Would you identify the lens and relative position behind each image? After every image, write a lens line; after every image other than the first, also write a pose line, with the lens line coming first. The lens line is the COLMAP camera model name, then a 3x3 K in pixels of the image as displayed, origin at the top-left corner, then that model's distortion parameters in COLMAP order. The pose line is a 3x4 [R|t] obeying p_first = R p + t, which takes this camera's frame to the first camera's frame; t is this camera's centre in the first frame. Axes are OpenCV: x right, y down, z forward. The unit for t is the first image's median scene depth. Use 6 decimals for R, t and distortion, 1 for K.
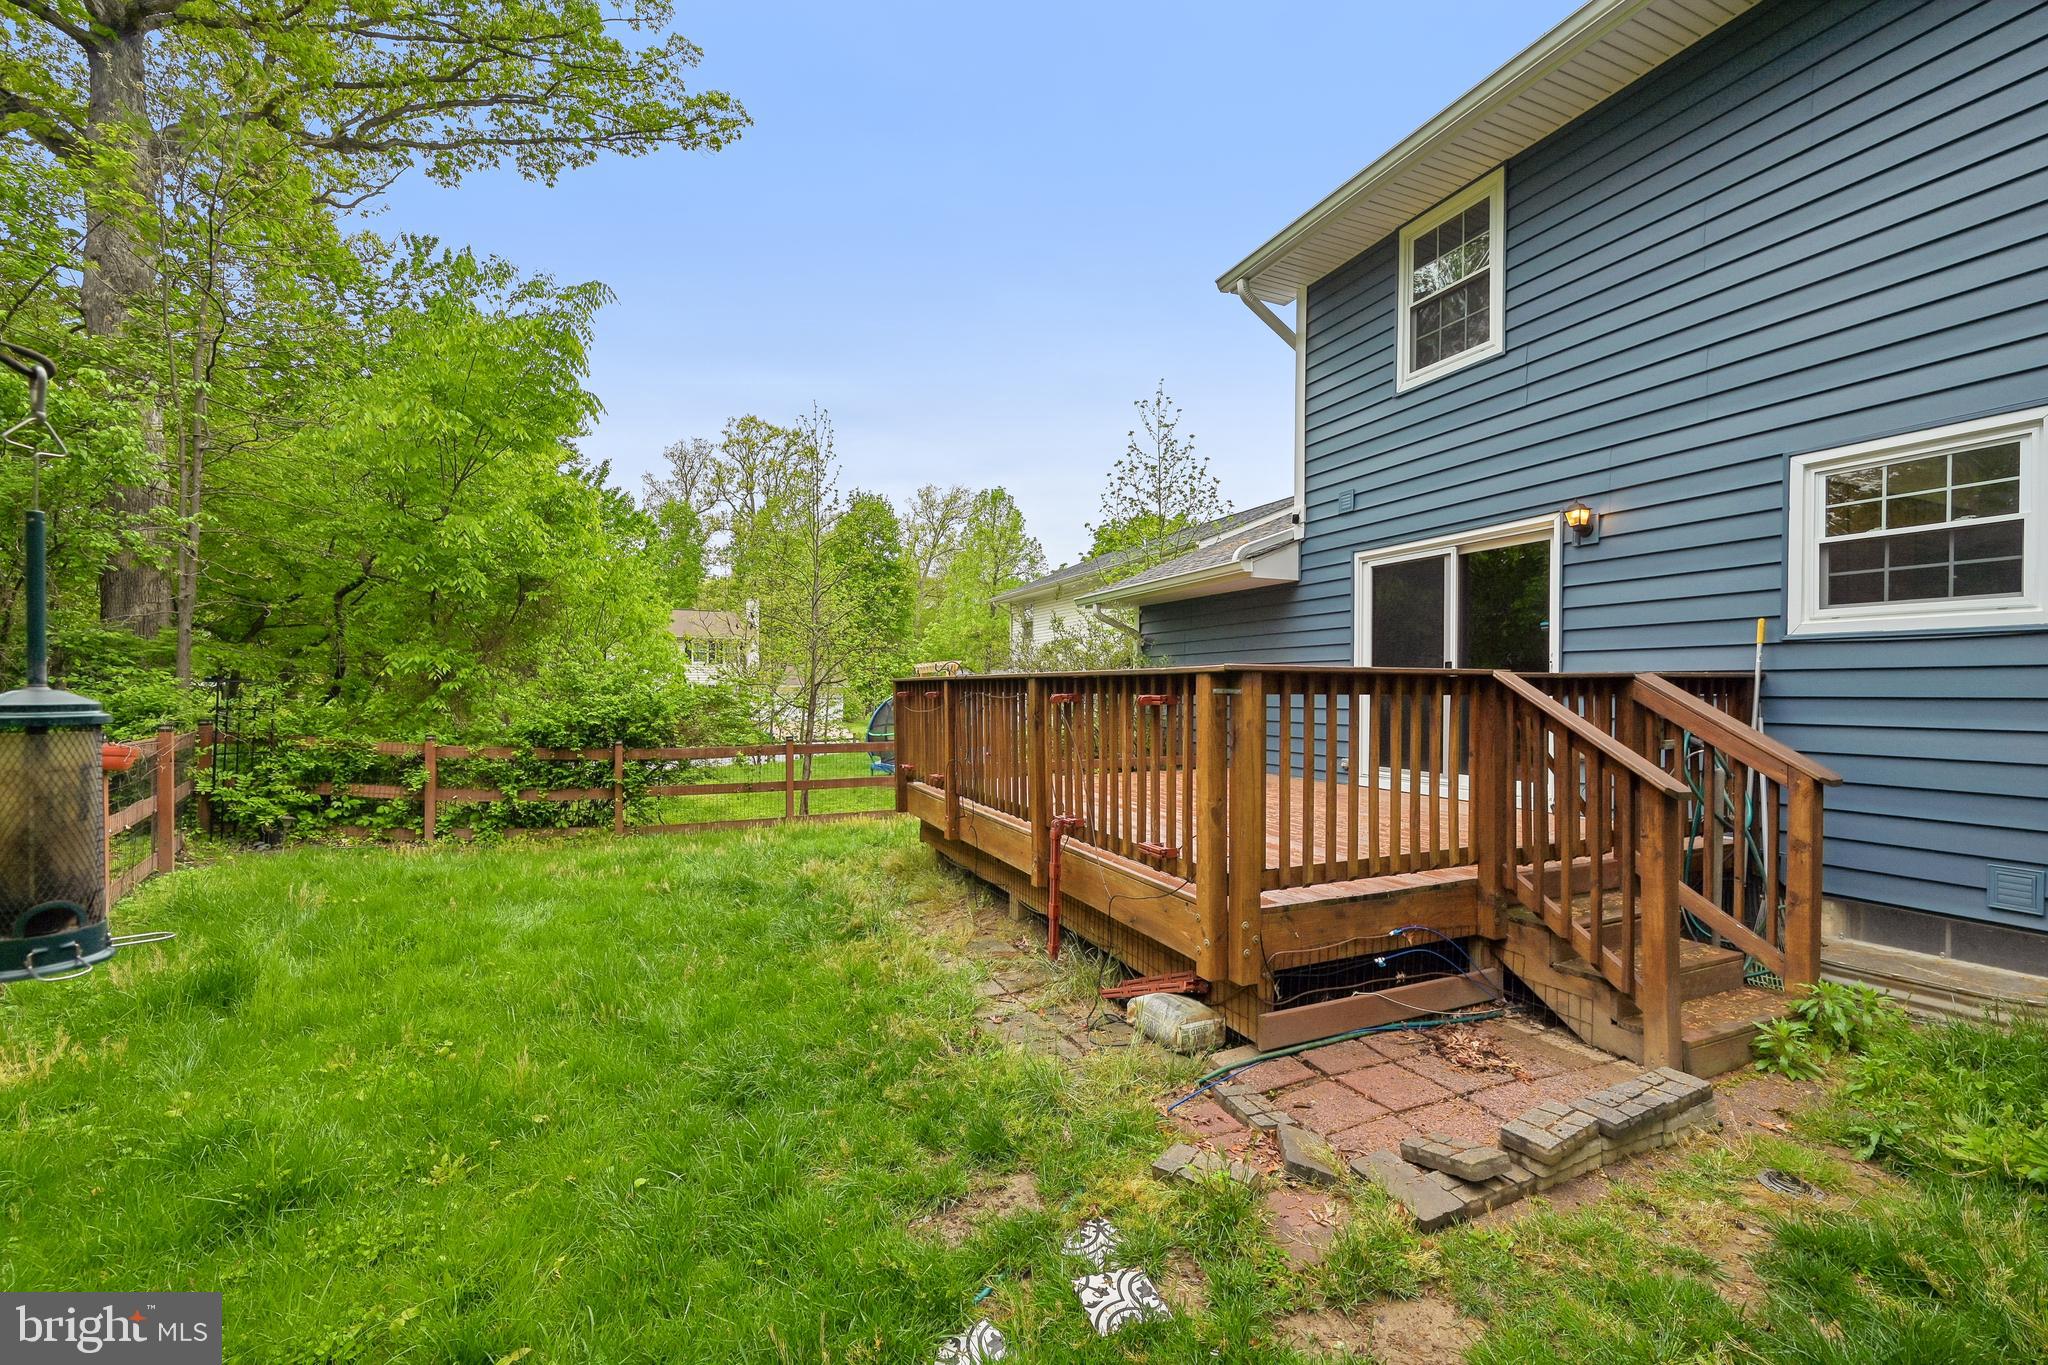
lens RADIAL K [[810.4, 0, 1033.6], [0, 810.4, 691.2], [0, 0, 1]] dist [-0.002059, 0.000070]
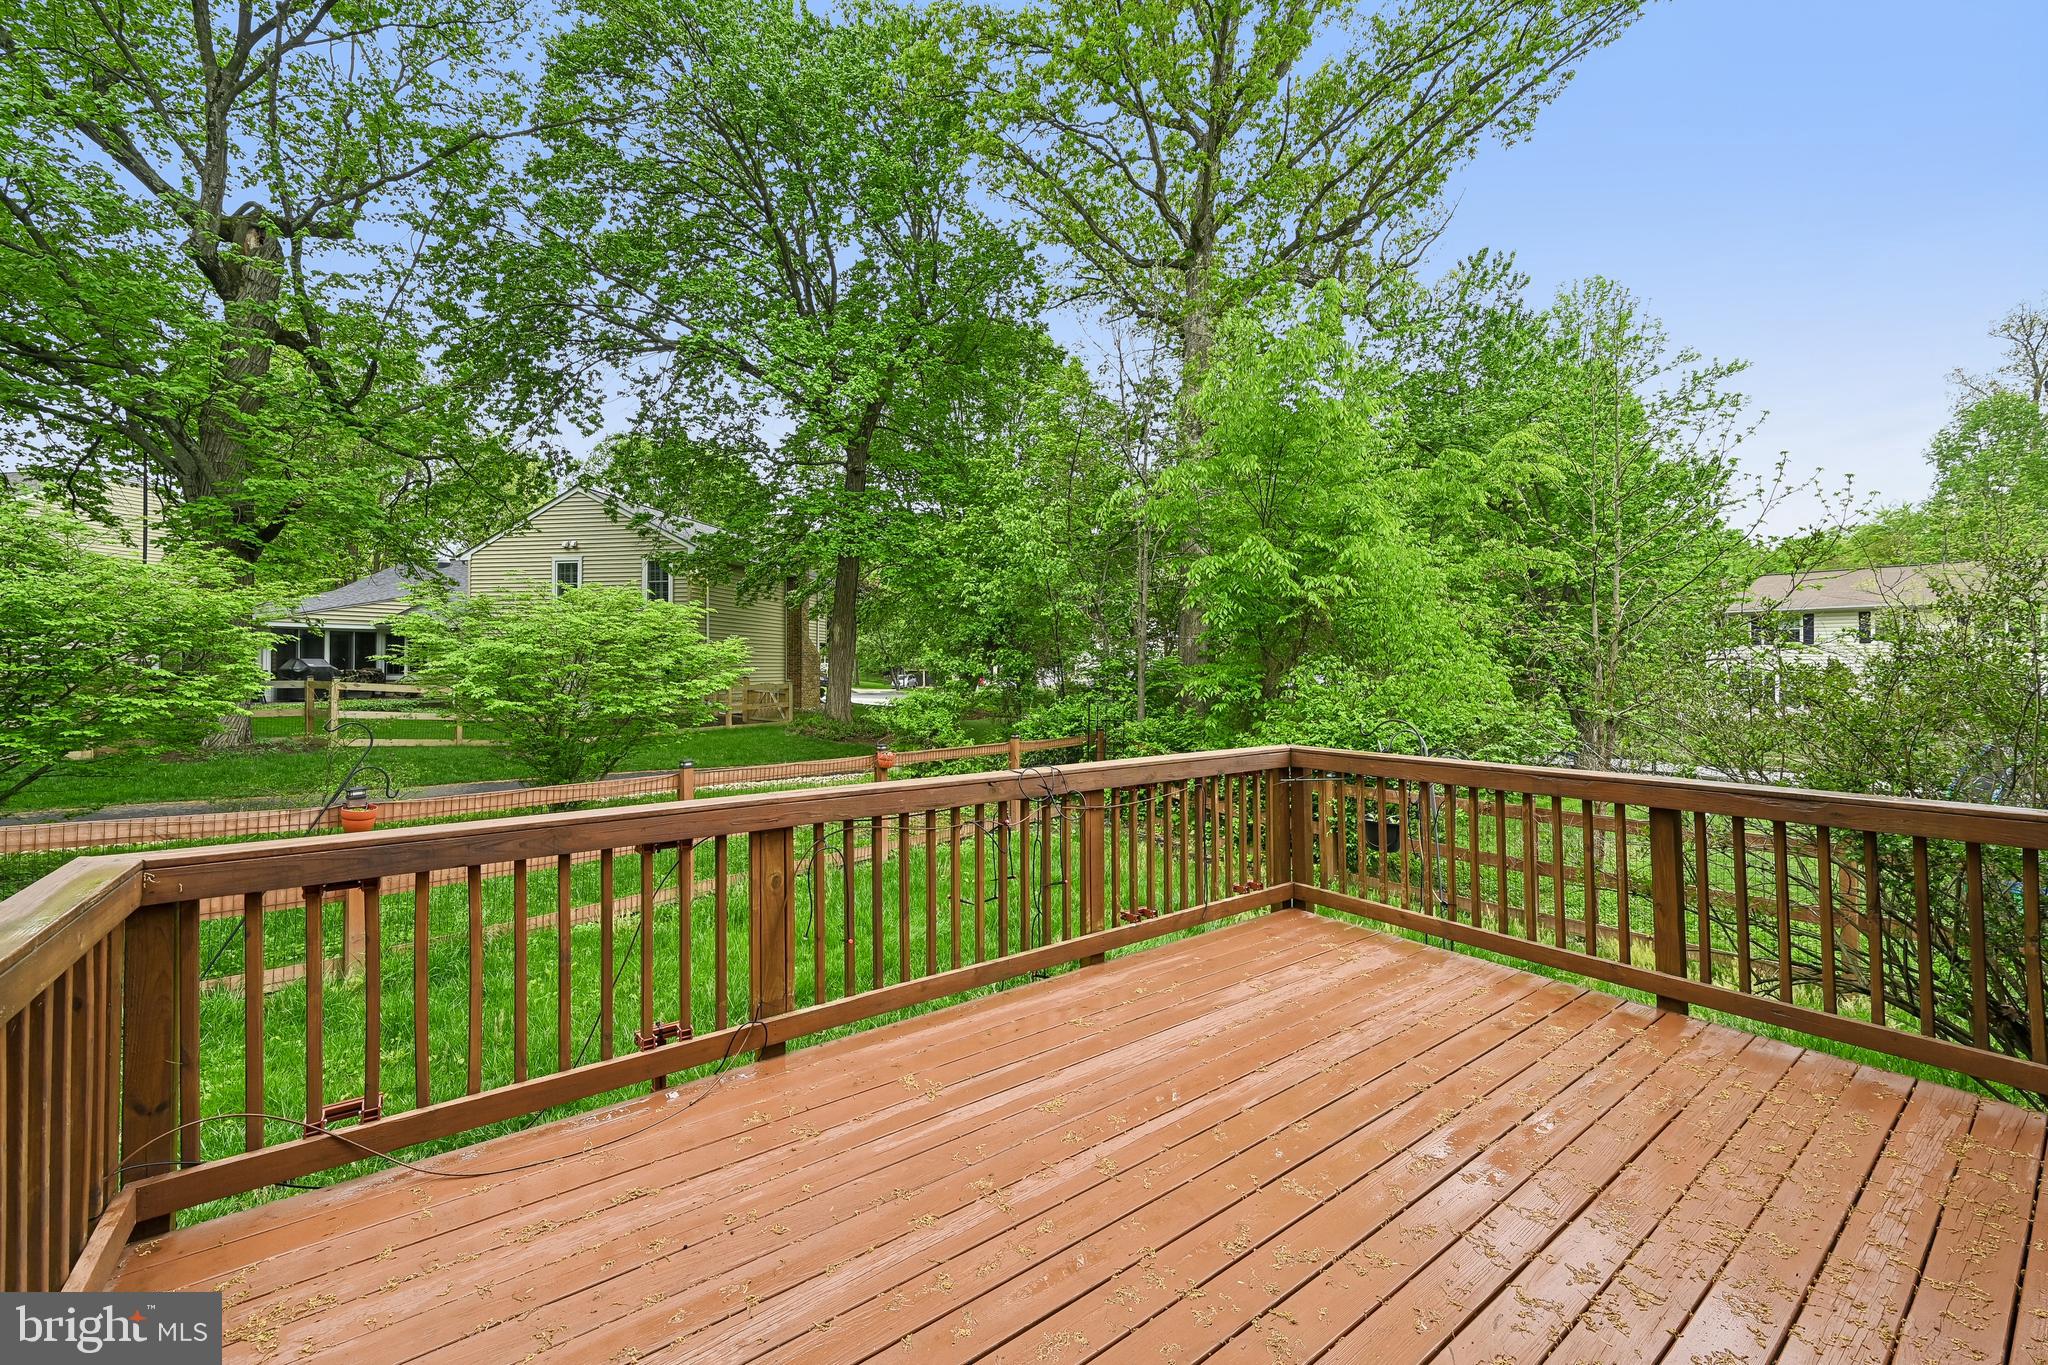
lens RADIAL K [[821.4, 0, 1035.2], [0, 821.4, 658.2], [0, 0, 1]] dist [0.000969, 0.000176]
pose [[0.223371, -0.013682, -0.974638, 0.410333], [-0.000736, 0.999899, -0.014205, -0.071392], [0.974733, 0.003890, 0.223338, 0.614919]]
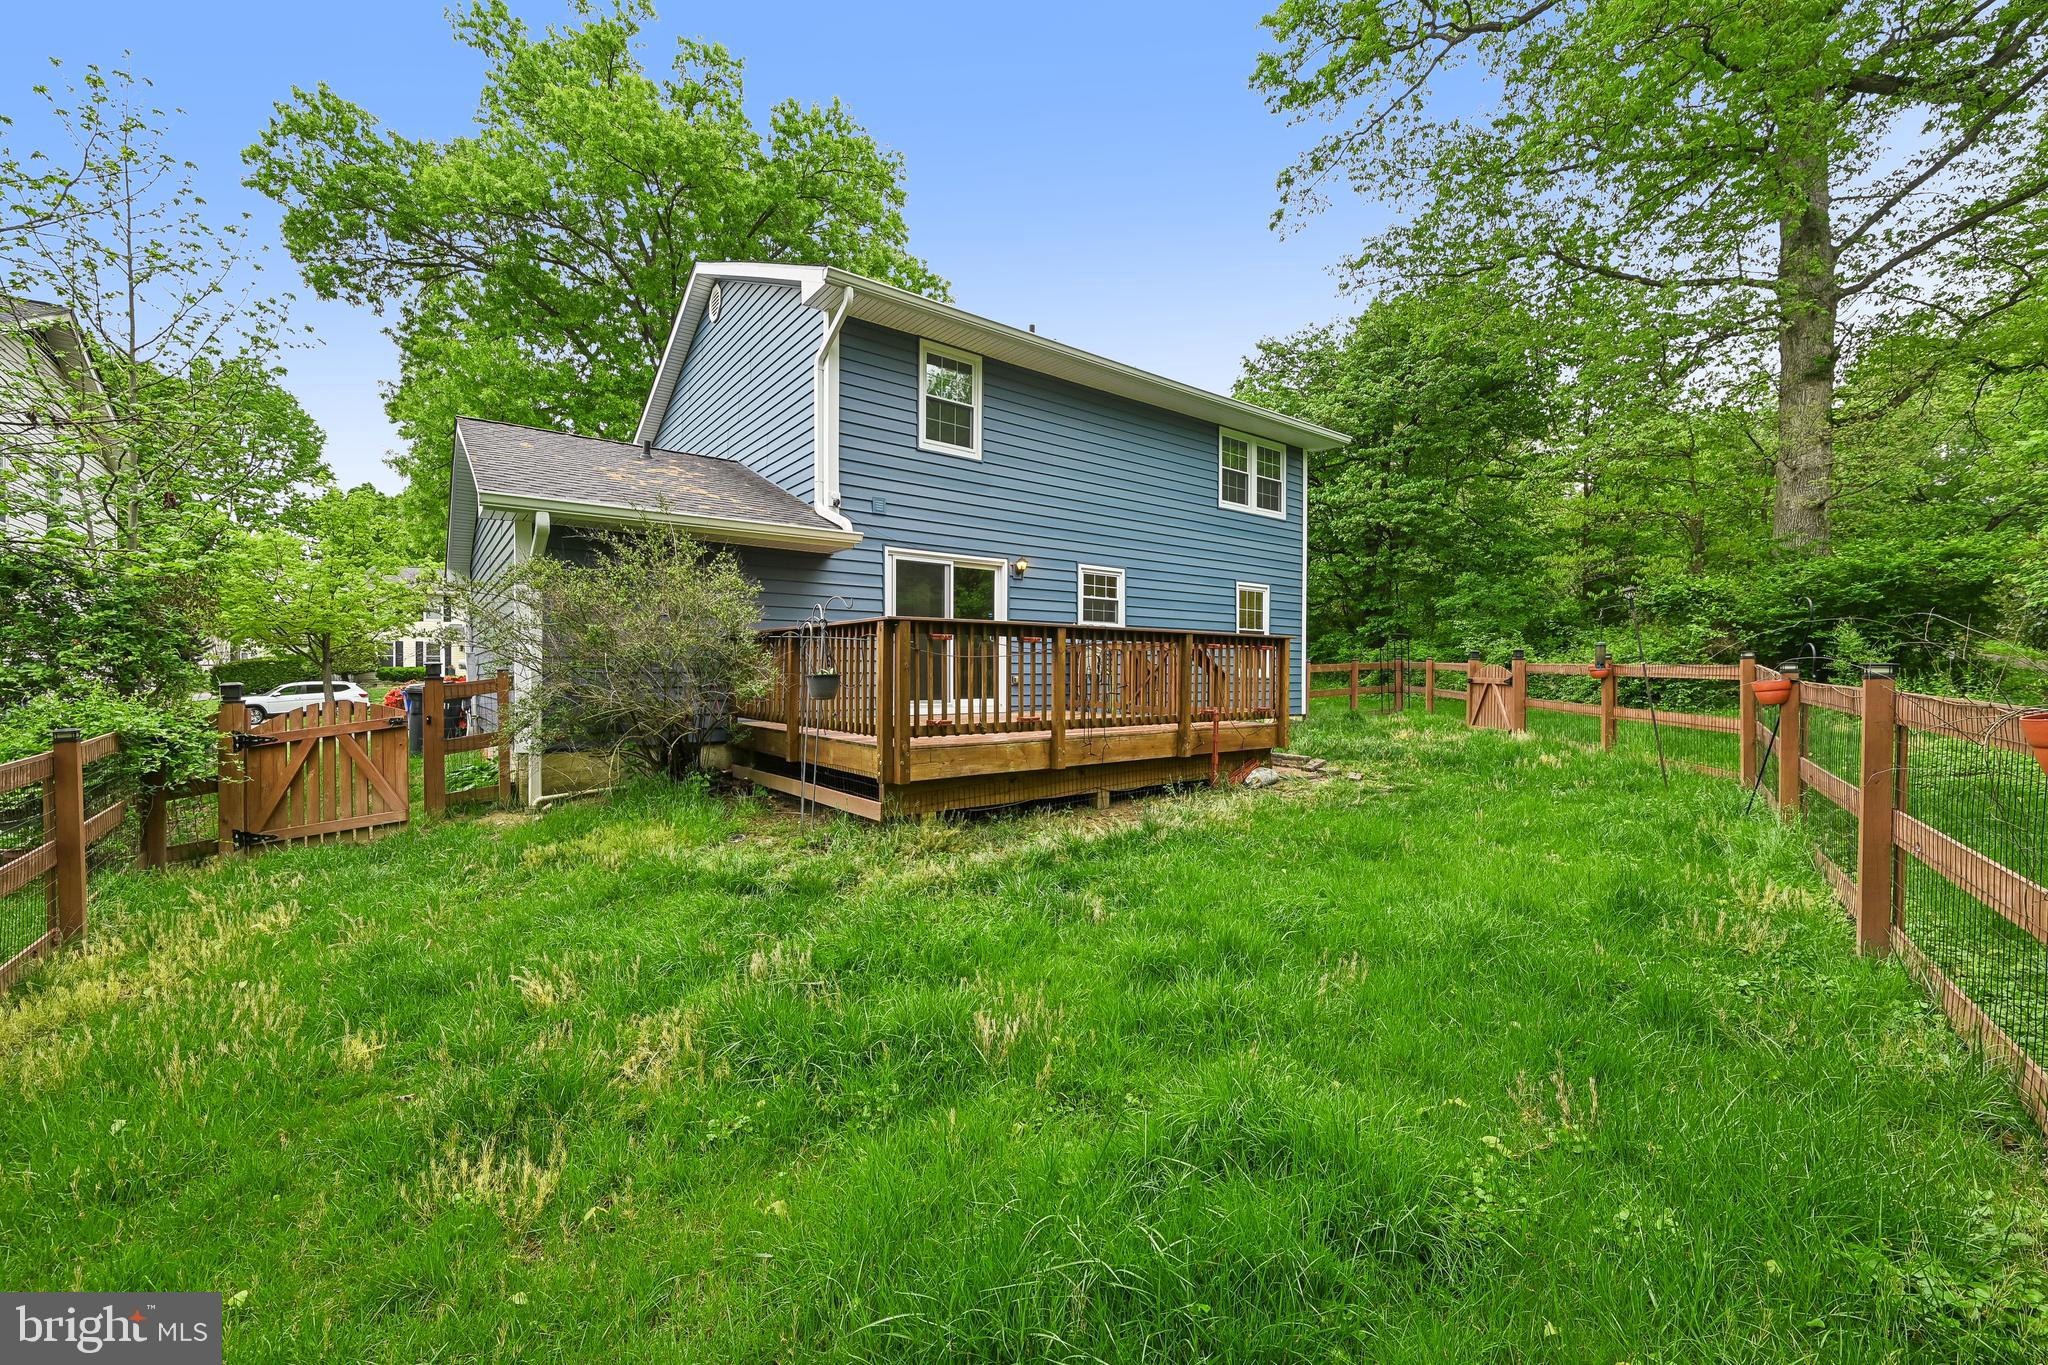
lens RADIAL K [[811.7, 0, 1034.9], [0, 811.7, 678.2], [0, 0, 1]] dist [-0.001495, -0.000431]
pose [[-0.242568, -0.009091, 0.970092, -0.900449], [0.000278, 0.999955, 0.009441, 0.034828], [-0.970134, 0.002560, -0.242554, 0.992796]]
